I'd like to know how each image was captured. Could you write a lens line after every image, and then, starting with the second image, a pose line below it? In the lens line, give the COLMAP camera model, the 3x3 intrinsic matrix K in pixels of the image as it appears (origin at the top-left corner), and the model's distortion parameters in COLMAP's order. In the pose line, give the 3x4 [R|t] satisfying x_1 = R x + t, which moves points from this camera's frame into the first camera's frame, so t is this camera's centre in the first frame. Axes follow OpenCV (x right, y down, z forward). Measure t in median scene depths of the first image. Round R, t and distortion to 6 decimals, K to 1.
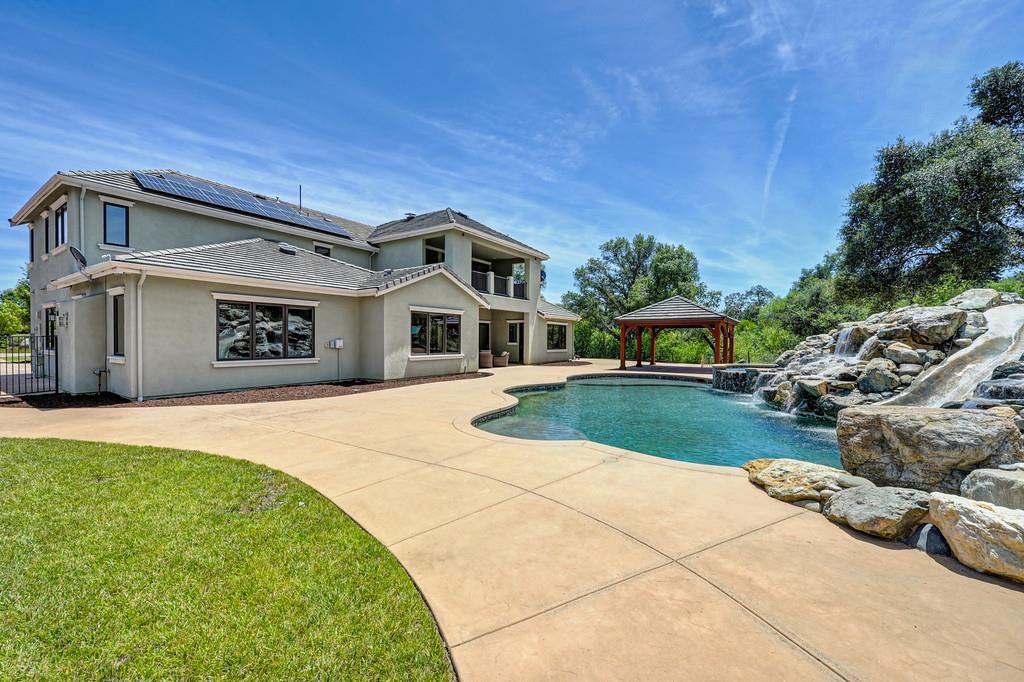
lens RADIAL K [[404.8, 0, 512.0], [0, 404.8, 341.0], [0, 0, 1]] dist [-0.001230, -0.005108]
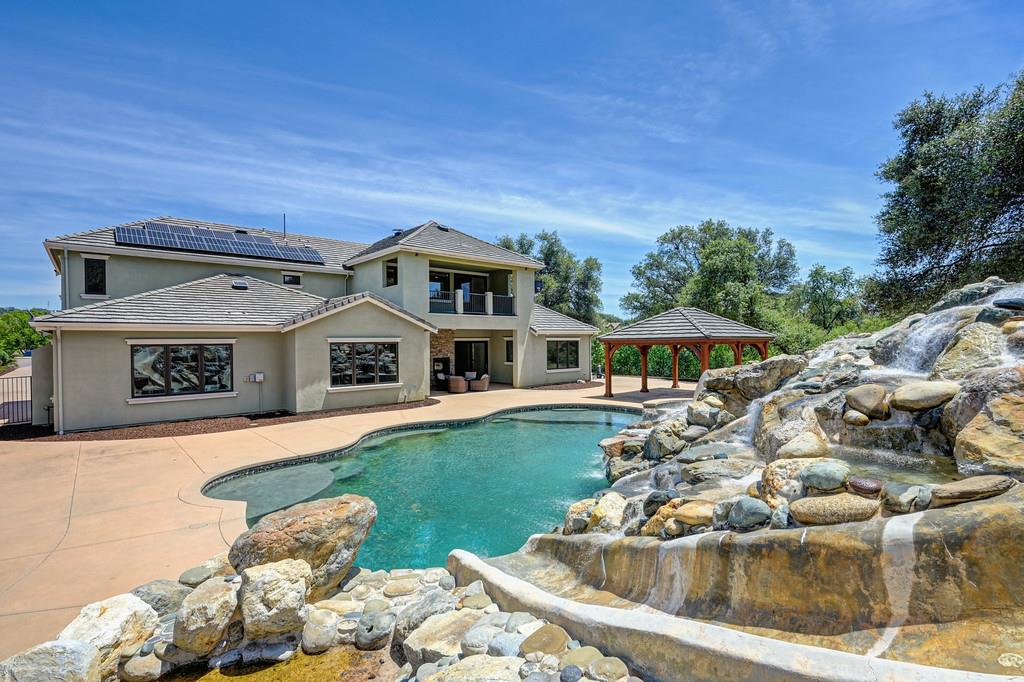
lens RADIAL K [[481.0, 0, 512.0], [0, 481.0, 341.0], [0, 0, 1]] dist [0.000556, -0.000333]
pose [[0.964542, -0.017423, -0.263352, 0.343985], [0.016347, 0.999847, -0.006276, -0.044360], [0.263421, 0.001748, 0.964679, -0.020990]]
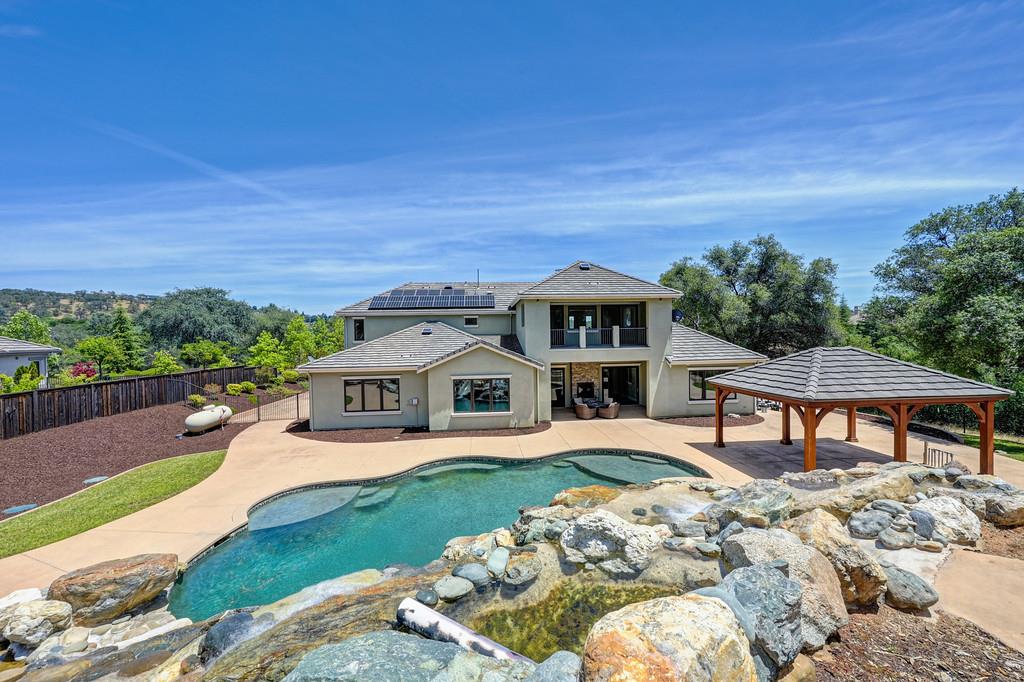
lens RADIAL K [[404.5, 0, 495.2], [0, 404.5, 368.5], [0, 0, 1]] dist [0.001317, 0.000338]
pose [[0.601994, 0.040653, -0.797465, 0.615960], [0.022616, 0.997434, 0.067920, -0.137734], [0.798180, -0.058923, 0.599530, 0.216366]]
